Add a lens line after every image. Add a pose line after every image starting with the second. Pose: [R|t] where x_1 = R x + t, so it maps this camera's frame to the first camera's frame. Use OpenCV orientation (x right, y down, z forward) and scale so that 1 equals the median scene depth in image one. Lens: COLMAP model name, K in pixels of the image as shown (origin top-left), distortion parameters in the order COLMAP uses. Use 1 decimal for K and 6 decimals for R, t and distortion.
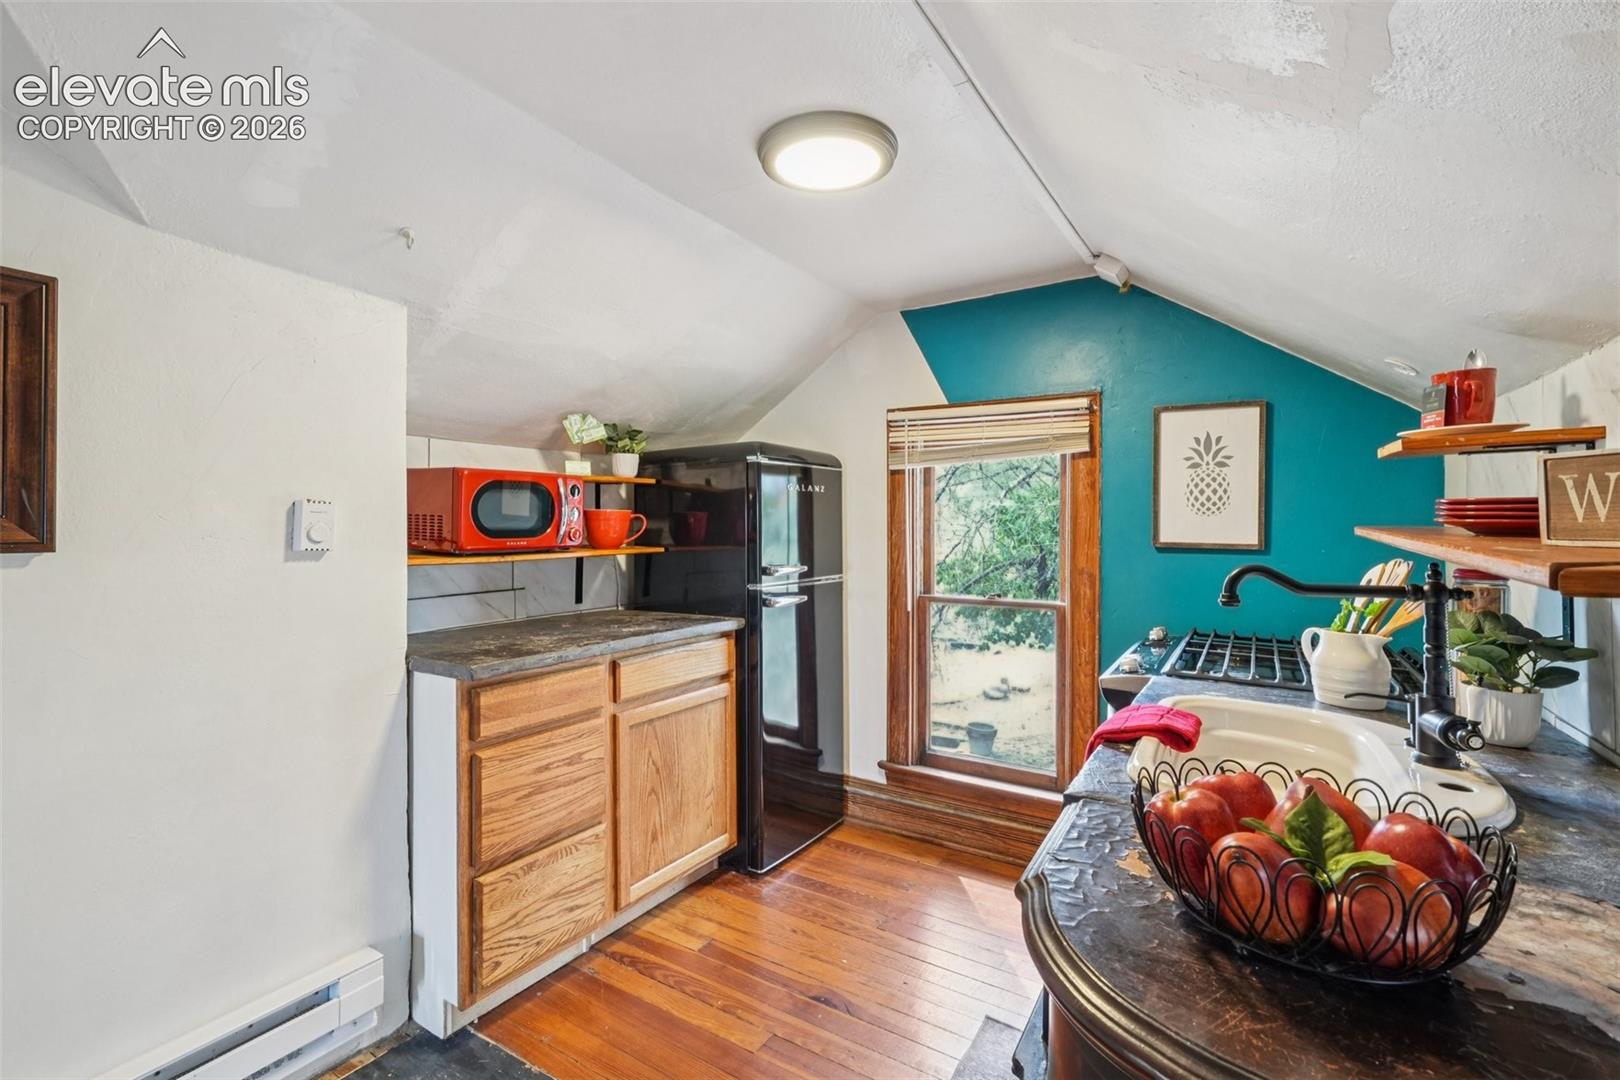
lens RADIAL K [[730.2, 0, 813.2], [0, 730.2, 527.2], [0, 0, 1]] dist [0.000474, 0.000241]
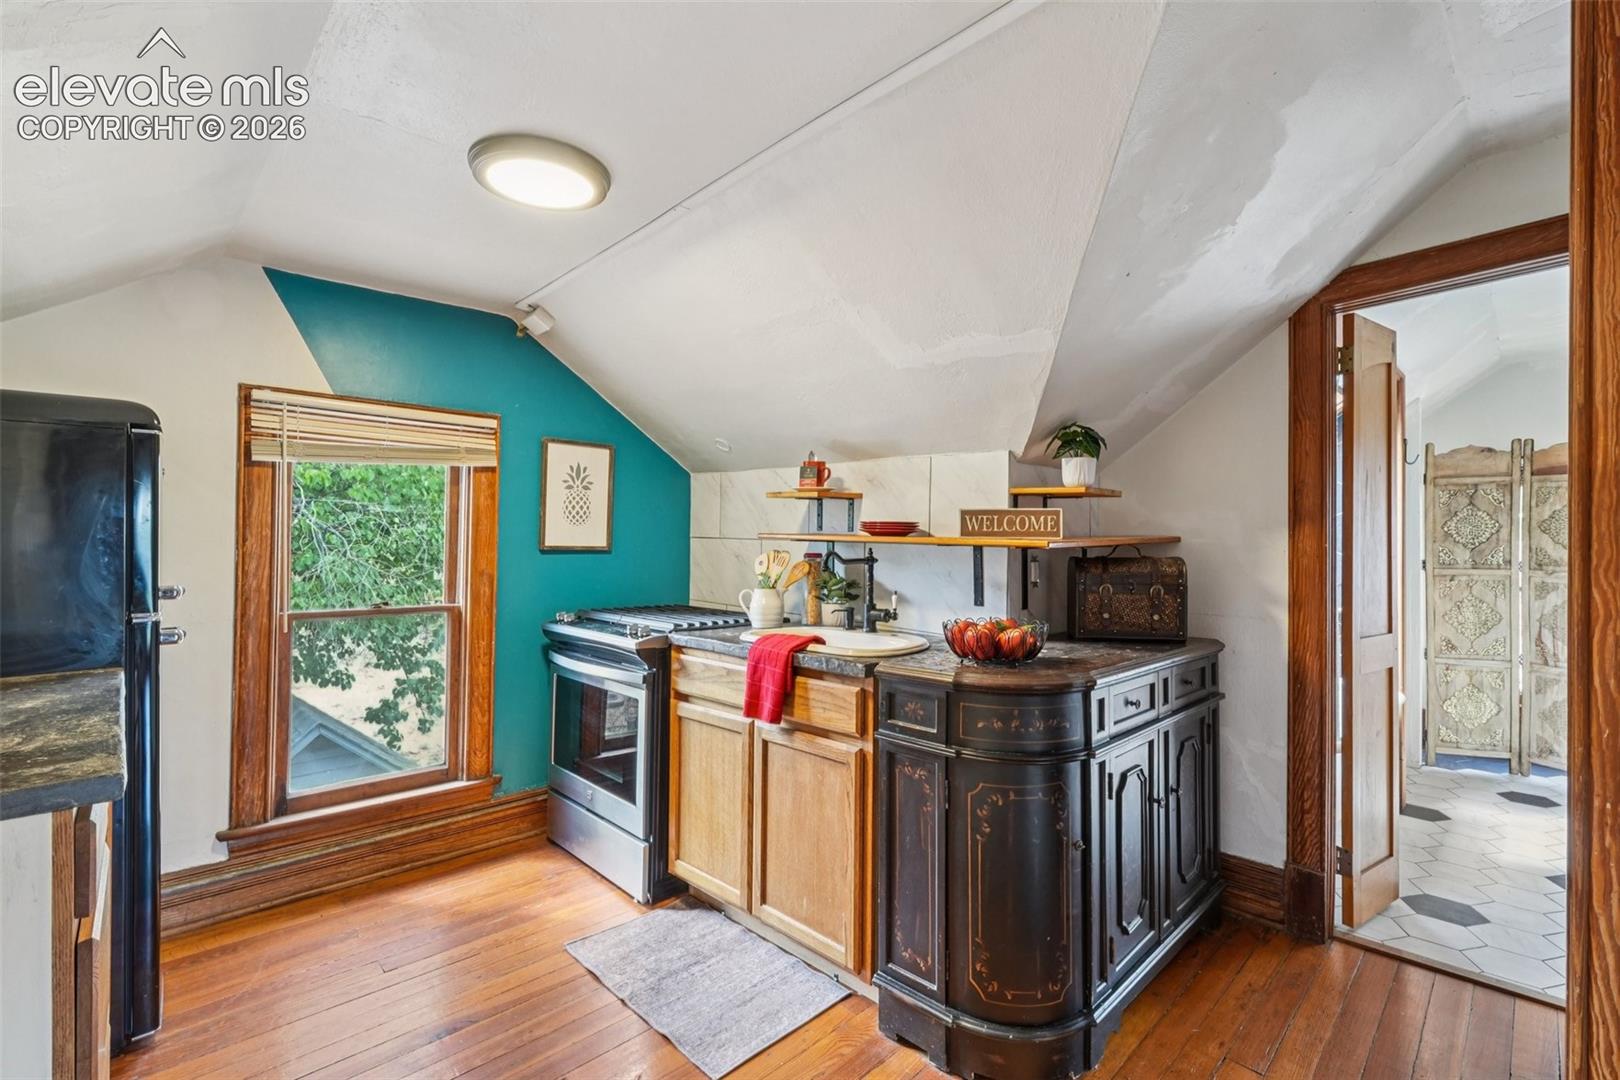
lens RADIAL K [[720.3, 0, 810.0], [0, 720.3, 540.0], [0, 0, 1]] dist [-0.000674, 0.000733]
pose [[0.251476, -0.000667, 0.967863, -0.571294], [-0.001435, 0.999998, 0.001062, 0.008028], [-0.967862, -0.001656, 0.251475, 0.233534]]
